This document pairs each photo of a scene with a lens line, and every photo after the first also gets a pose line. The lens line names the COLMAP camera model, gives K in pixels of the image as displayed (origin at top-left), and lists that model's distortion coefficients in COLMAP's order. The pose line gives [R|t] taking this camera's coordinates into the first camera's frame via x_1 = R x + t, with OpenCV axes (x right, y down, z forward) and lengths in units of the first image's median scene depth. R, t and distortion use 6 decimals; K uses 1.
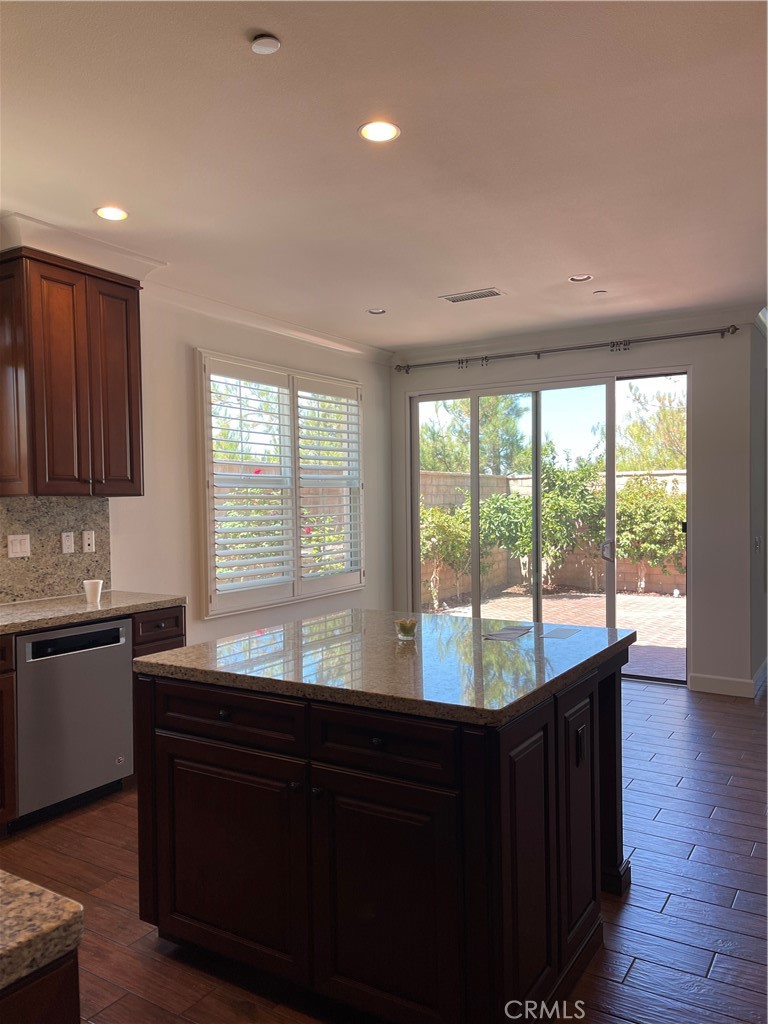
lens RADIAL K [[768.6, 0, 384.6], [0, 768.6, 520.4], [0, 0, 1]] dist [0.046209, -0.061851]
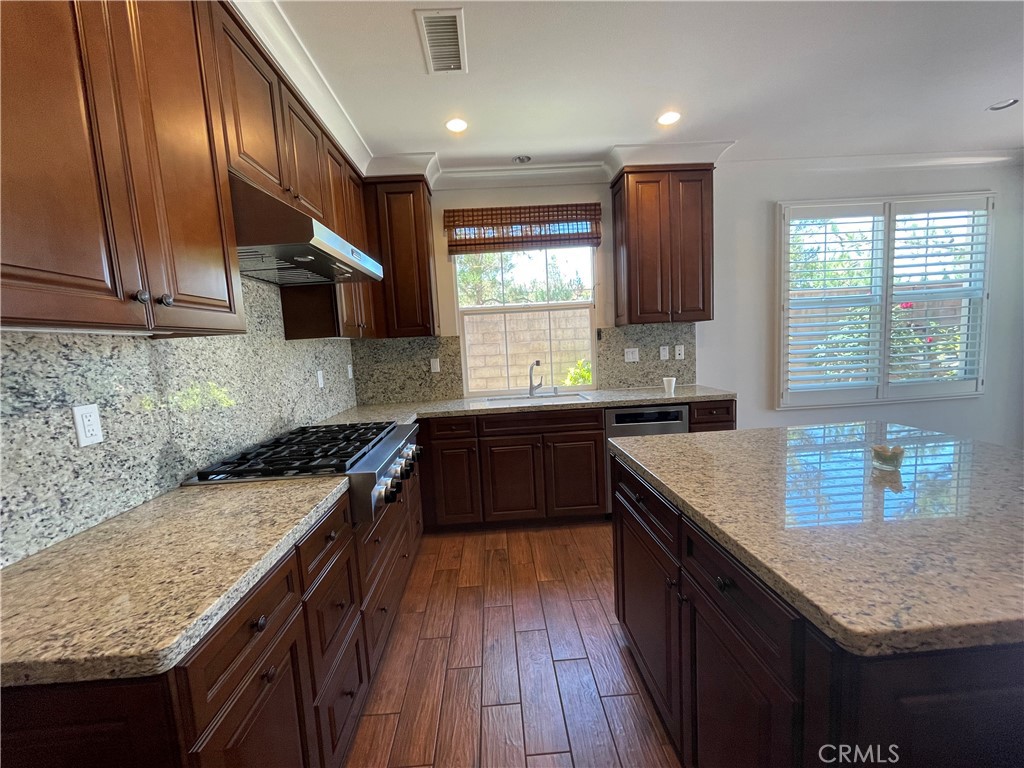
lens RADIAL K [[416.9, 0, 519.8], [0, 416.9, 381.8], [0, 0, 1]] dist [0.010364, -0.001616]
pose [[0.571895, 0.063406, -0.817873, 0.117383], [0.025983, 0.995108, 0.095315, -0.001459], [0.819915, -0.075761, 0.567450, 0.254412]]
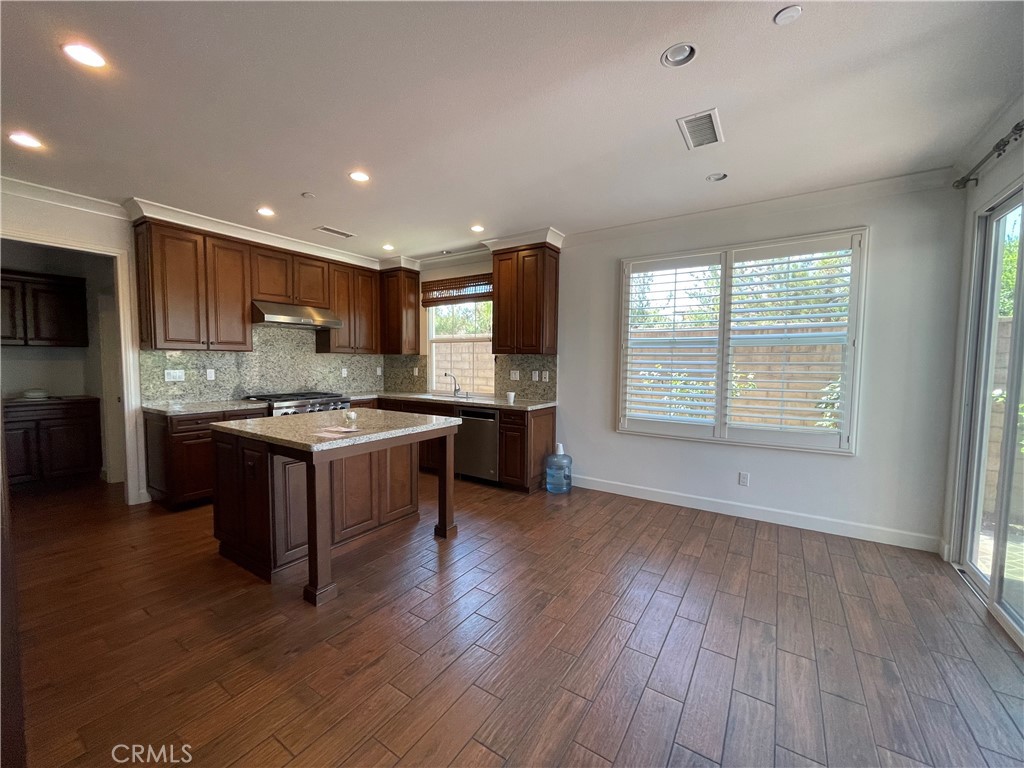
lens RADIAL K [[416.9, 0, 507.2], [0, 416.9, 385.6], [0, 0, 1]] dist [0.010364, -0.001616]
pose [[-0.024103, 0.074924, -0.996898, 0.712123], [-0.033202, 0.996578, 0.075703, -0.028055], [0.999158, 0.034923, -0.021533, 0.898563]]
